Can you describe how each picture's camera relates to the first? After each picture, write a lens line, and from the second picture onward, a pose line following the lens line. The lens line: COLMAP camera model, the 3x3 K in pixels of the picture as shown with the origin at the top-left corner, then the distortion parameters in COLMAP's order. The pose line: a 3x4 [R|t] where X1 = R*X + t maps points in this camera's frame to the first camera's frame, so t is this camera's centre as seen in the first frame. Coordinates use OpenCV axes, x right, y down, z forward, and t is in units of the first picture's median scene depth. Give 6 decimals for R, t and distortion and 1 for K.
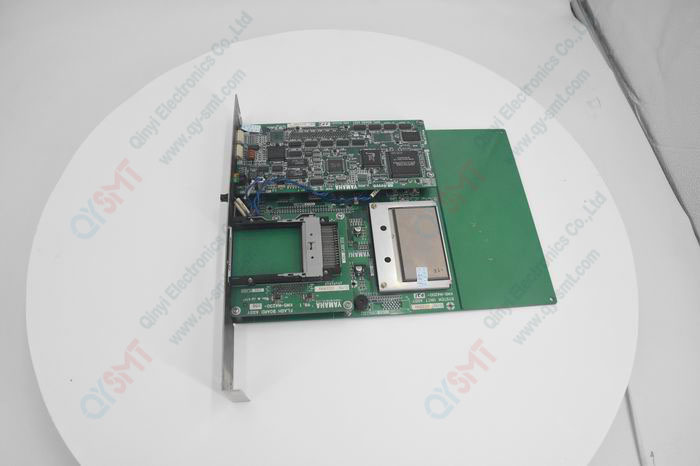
lens RADIAL K [[484.7, 0, 350.0], [0, 484.7, 233.0], [0, 0, 1]] dist [-0.149194, 0.000208]
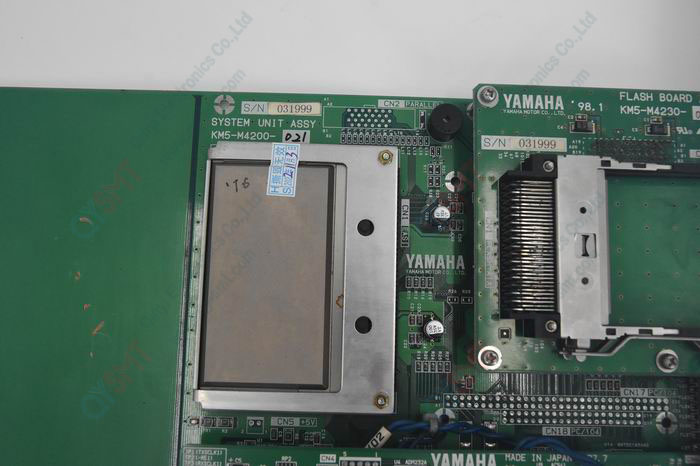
lens RADIAL K [[652.8, 0, 350.0], [0, 652.8, 233.0], [0, 0, 1]] dist [-0.071034, 0.088407]
pose [[-0.990979, -0.118625, -0.062367, 0.113386], [0.054660, -0.782631, 0.620082, -0.248065], [-0.122367, 0.611079, 0.782054, 0.564048]]
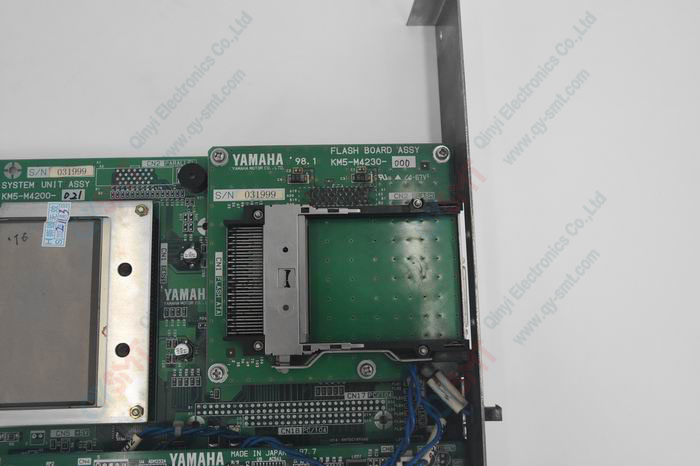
lens RADIAL K [[652.8, 0, 350.0], [0, 652.8, 233.0], [0, 0, 1]] dist [-0.071034, 0.088407]
pose [[-0.993000, -0.074596, -0.091575, -0.070653], [0.000073, -0.775712, 0.631088, -0.286111], [-0.118112, 0.626663, 0.770287, 0.446783]]
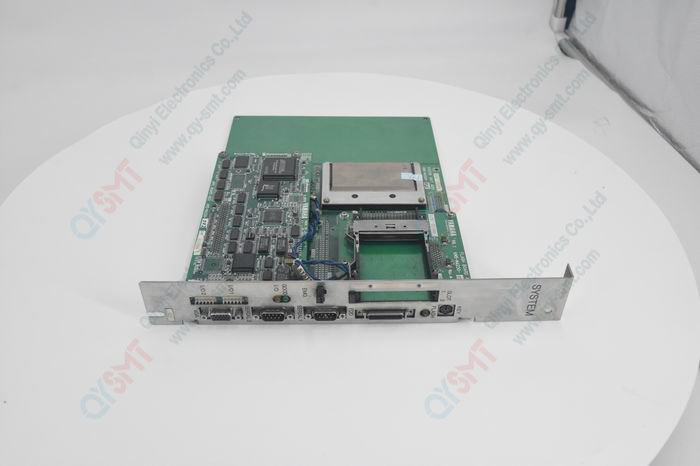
lens RADIAL K [[652.8, 0, 350.0], [0, 652.8, 233.0], [0, 0, 1]] dist [-0.071034, 0.088407]
pose [[0.069620, -0.676091, 0.733522, -0.875470], [0.866163, 0.405747, 0.291770, -0.345659], [-0.494888, 0.615037, 0.613853, 0.265857]]
